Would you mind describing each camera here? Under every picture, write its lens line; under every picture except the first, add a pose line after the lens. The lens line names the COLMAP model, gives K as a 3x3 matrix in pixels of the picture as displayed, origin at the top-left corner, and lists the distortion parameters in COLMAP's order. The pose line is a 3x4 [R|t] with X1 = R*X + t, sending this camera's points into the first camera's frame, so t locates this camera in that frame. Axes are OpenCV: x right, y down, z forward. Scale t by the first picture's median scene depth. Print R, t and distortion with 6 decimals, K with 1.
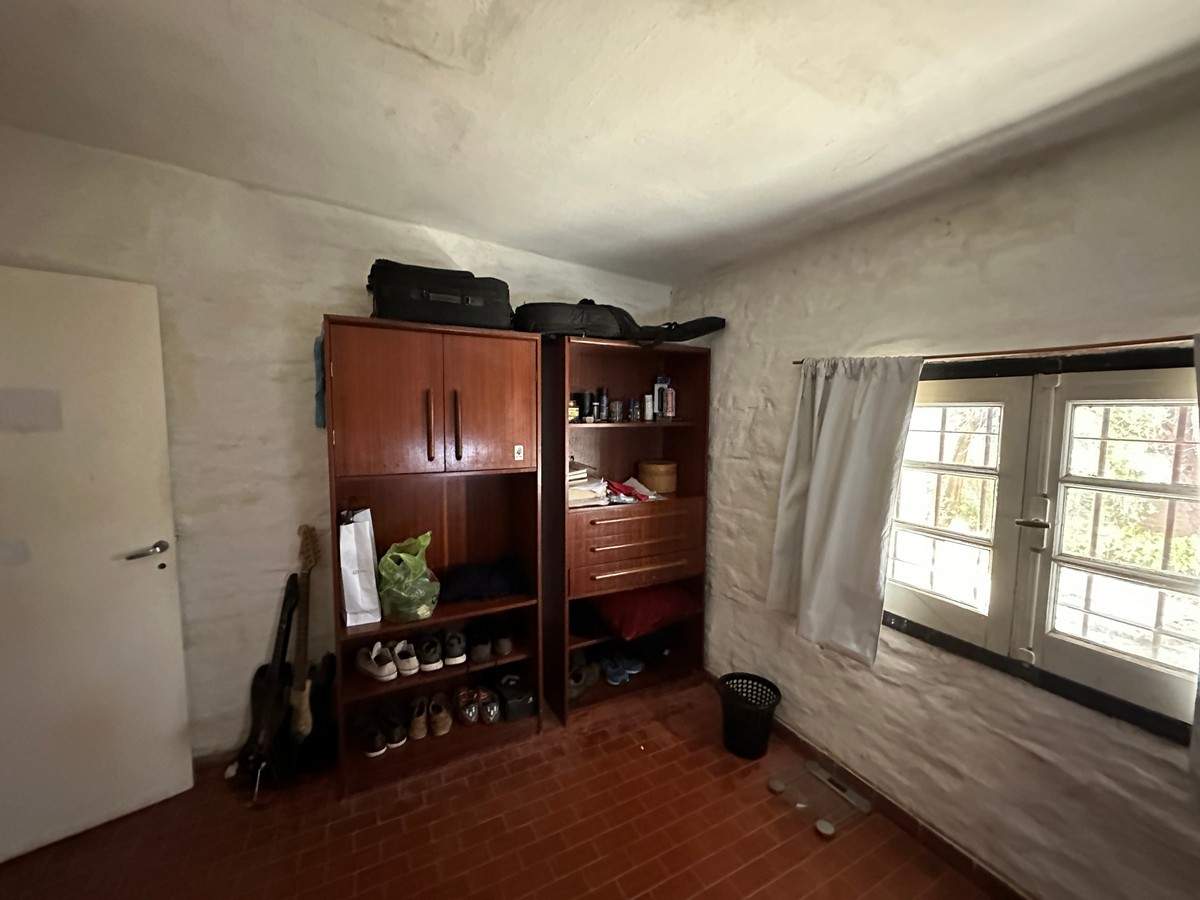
lens RADIAL K [[477.8, 0, 601.9], [0, 477.8, 450.7], [0, 0, 1]] dist [-0.003592, 0.000788]
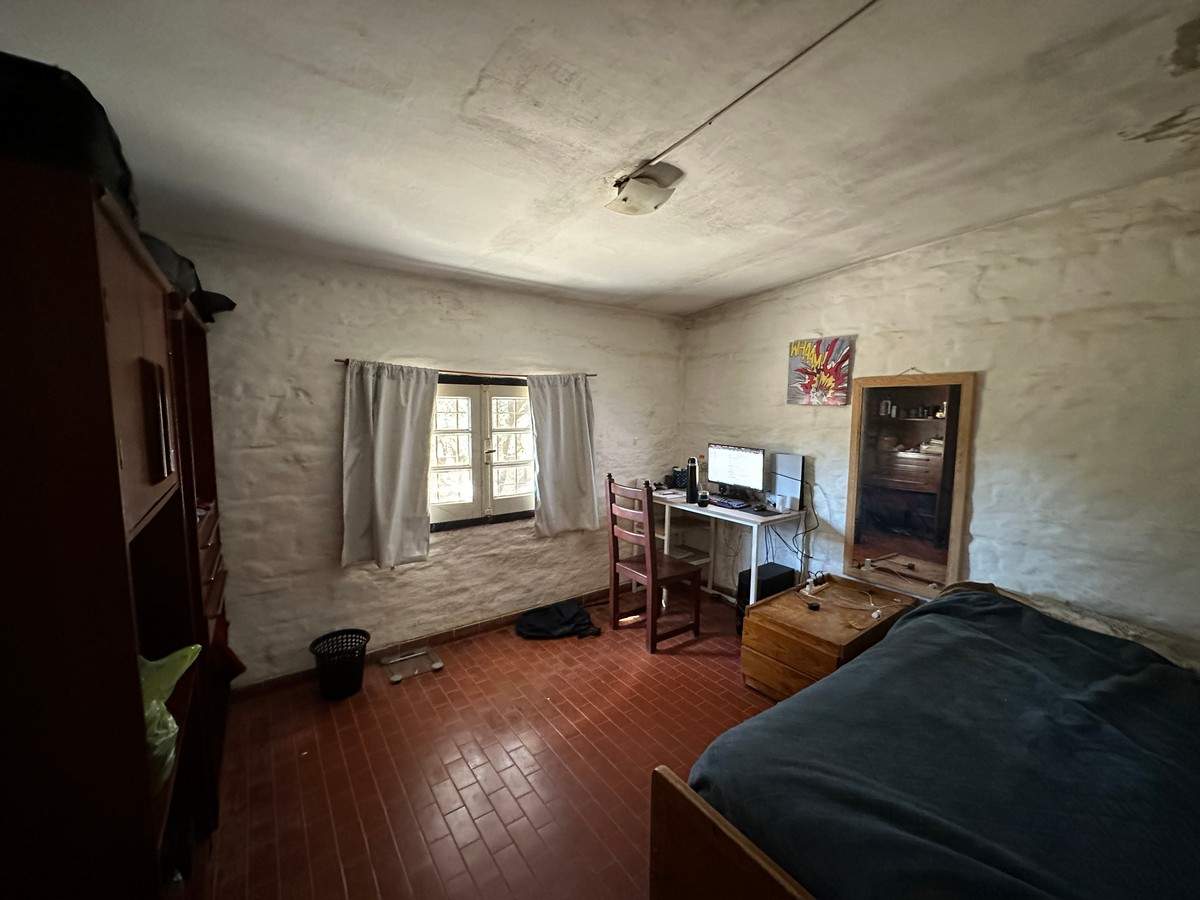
lens RADIAL K [[477.8, 0, 601.9], [0, 477.8, 450.7], [0, 0, 1]] dist [-0.003592, 0.000788]
pose [[-0.123456, -0.106904, 0.986575, -0.939633], [0.070616, 0.990714, 0.116189, -0.051020], [-0.989834, 0.084013, -0.114760, 0.504752]]
